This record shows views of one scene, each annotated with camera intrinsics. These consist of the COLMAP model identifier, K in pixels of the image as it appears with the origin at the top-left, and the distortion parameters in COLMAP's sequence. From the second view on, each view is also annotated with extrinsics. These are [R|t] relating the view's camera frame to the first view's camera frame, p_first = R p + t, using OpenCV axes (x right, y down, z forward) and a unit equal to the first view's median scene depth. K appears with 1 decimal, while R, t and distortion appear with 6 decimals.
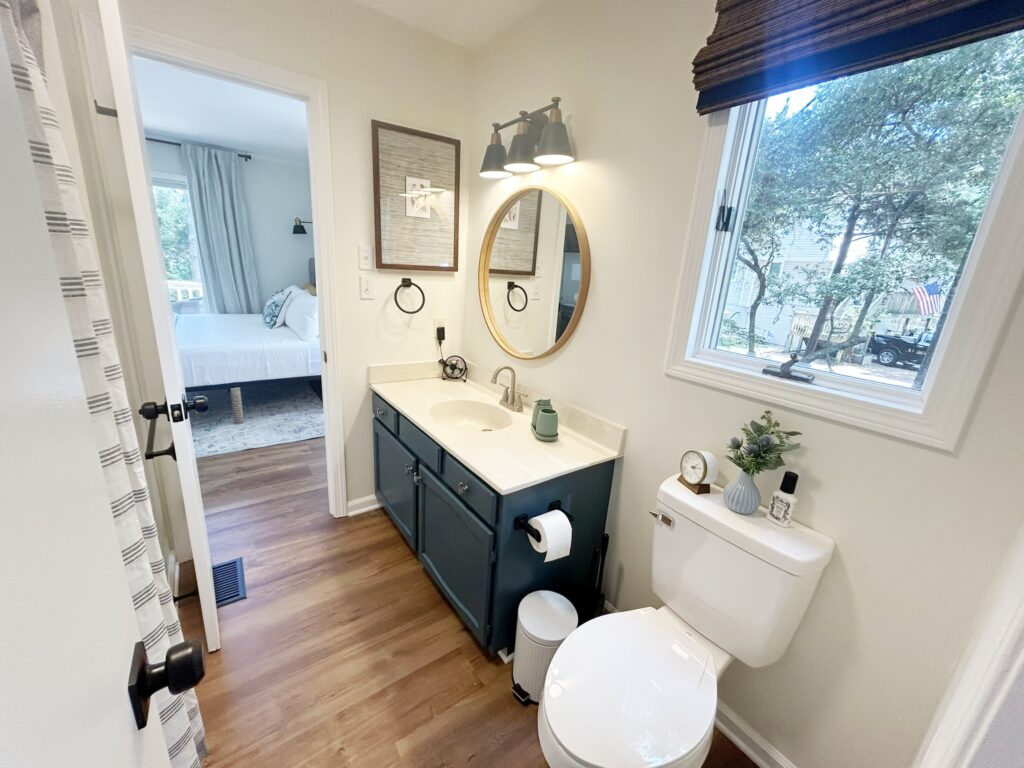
lens RADIAL K [[412.0, 0, 510.6], [0, 412.0, 381.9], [0, 0, 1]] dist [0.001017, 0.000532]
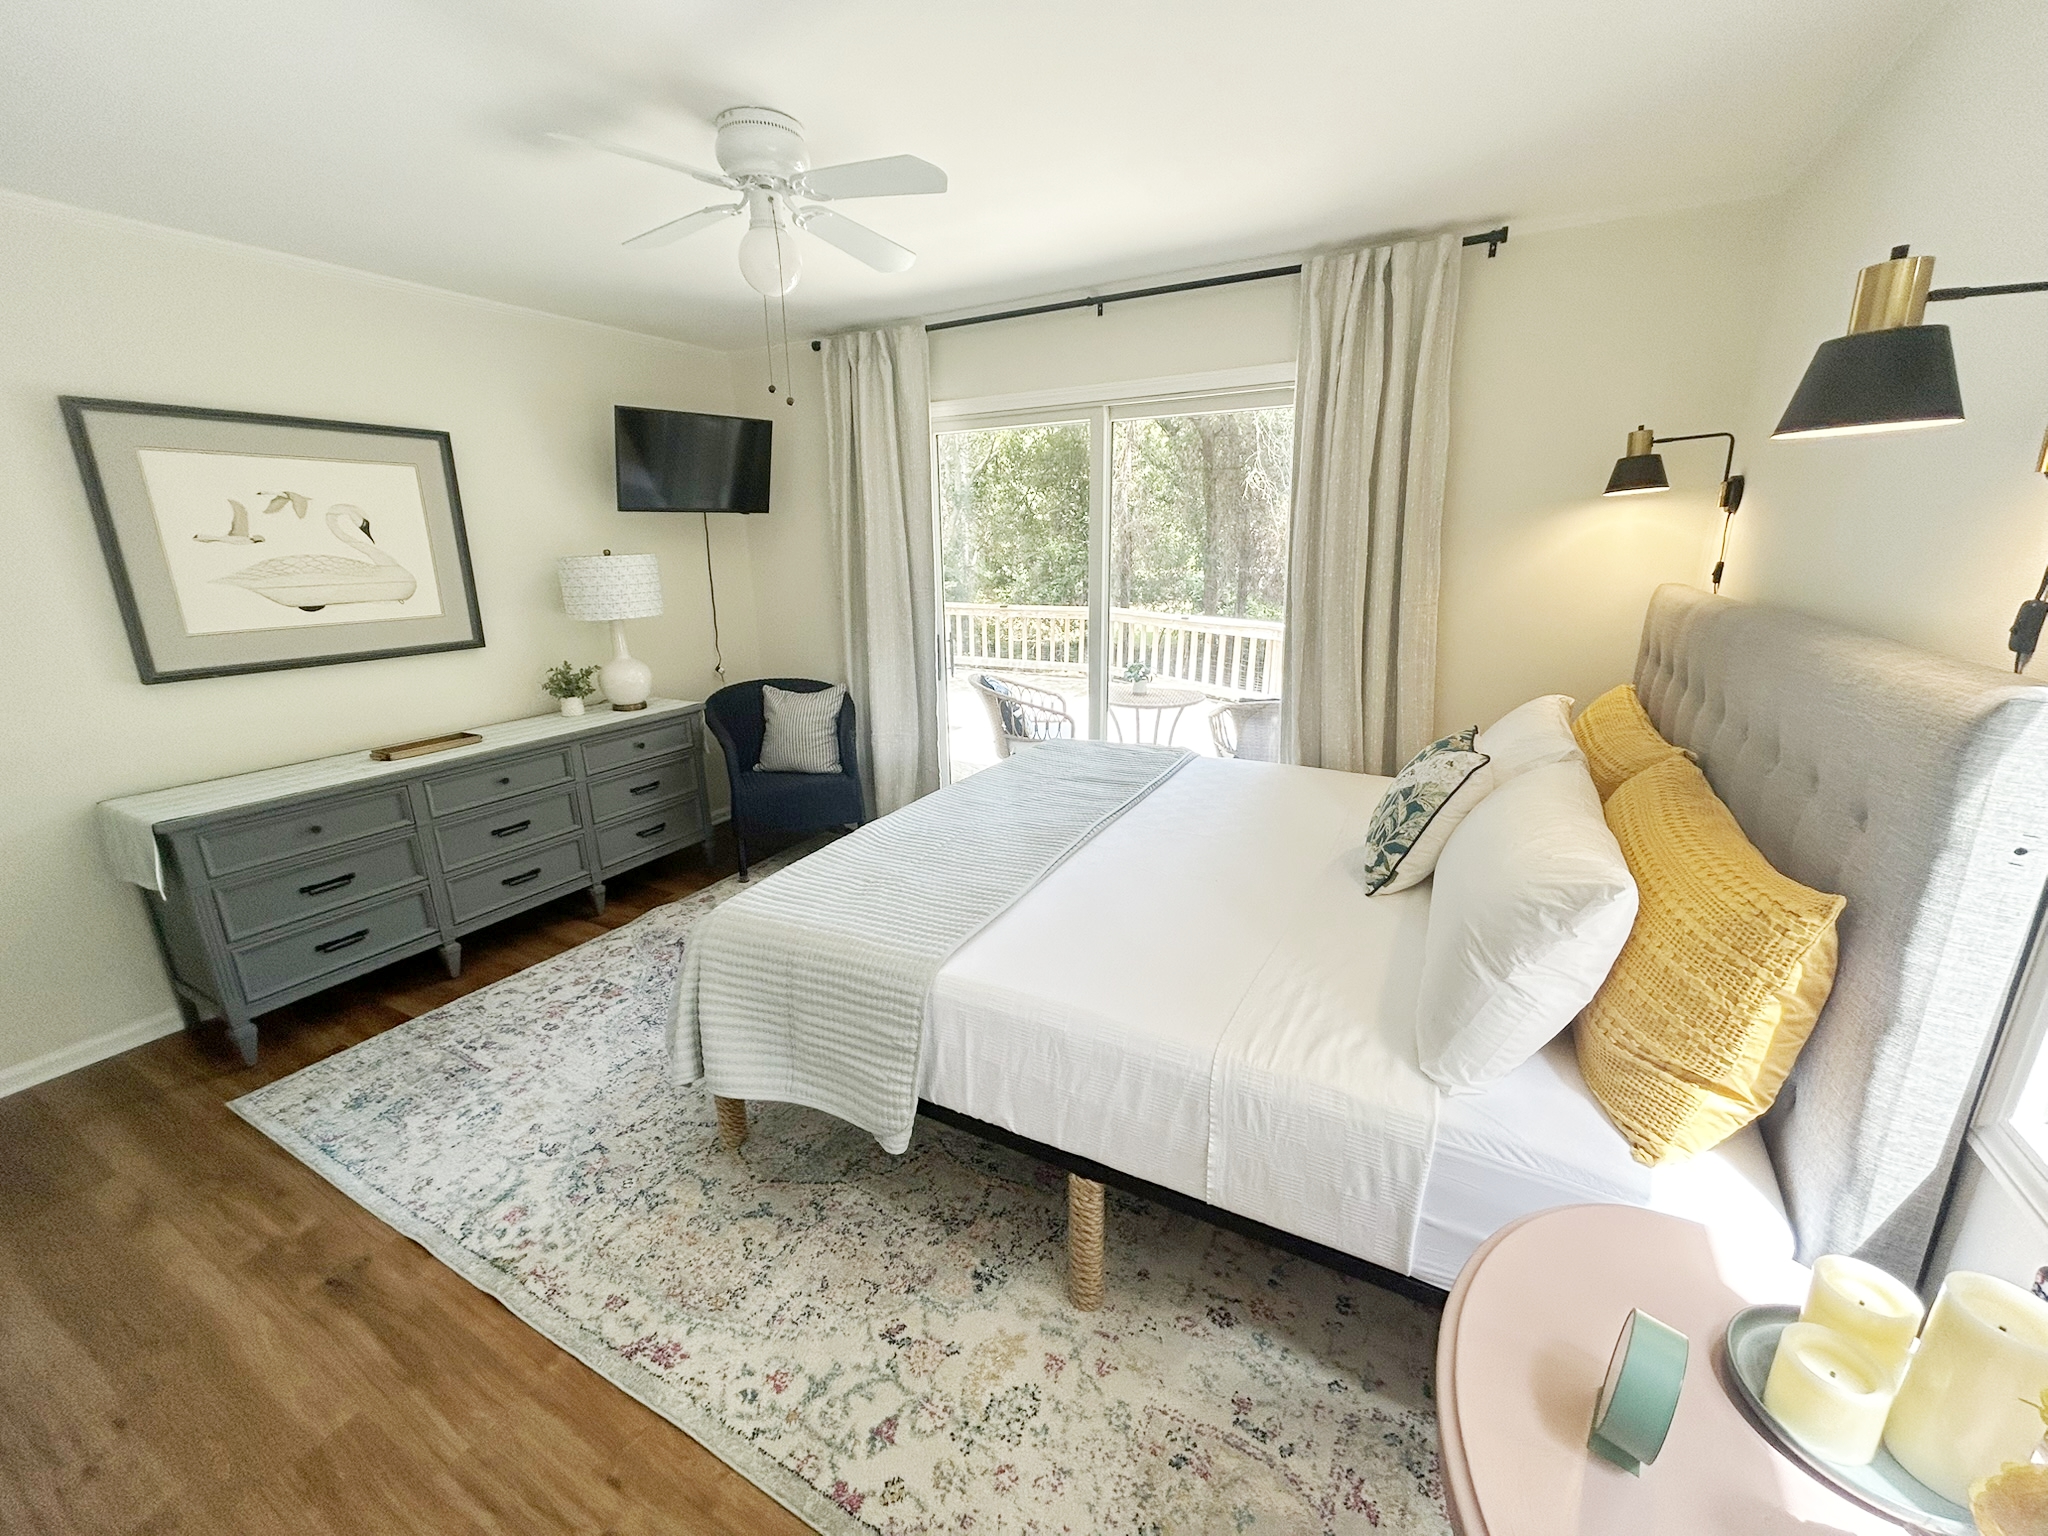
lens RADIAL K [[824.1, 0, 1014.3], [0, 824.1, 764.4], [0, 0, 1]] dist [0.001017, 0.000532]
pose [[0.414746, 0.165820, -0.894701, -0.243188], [-0.204587, 0.975074, 0.085878, -0.202800], [0.886640, 0.147426, 0.438332, 0.584997]]
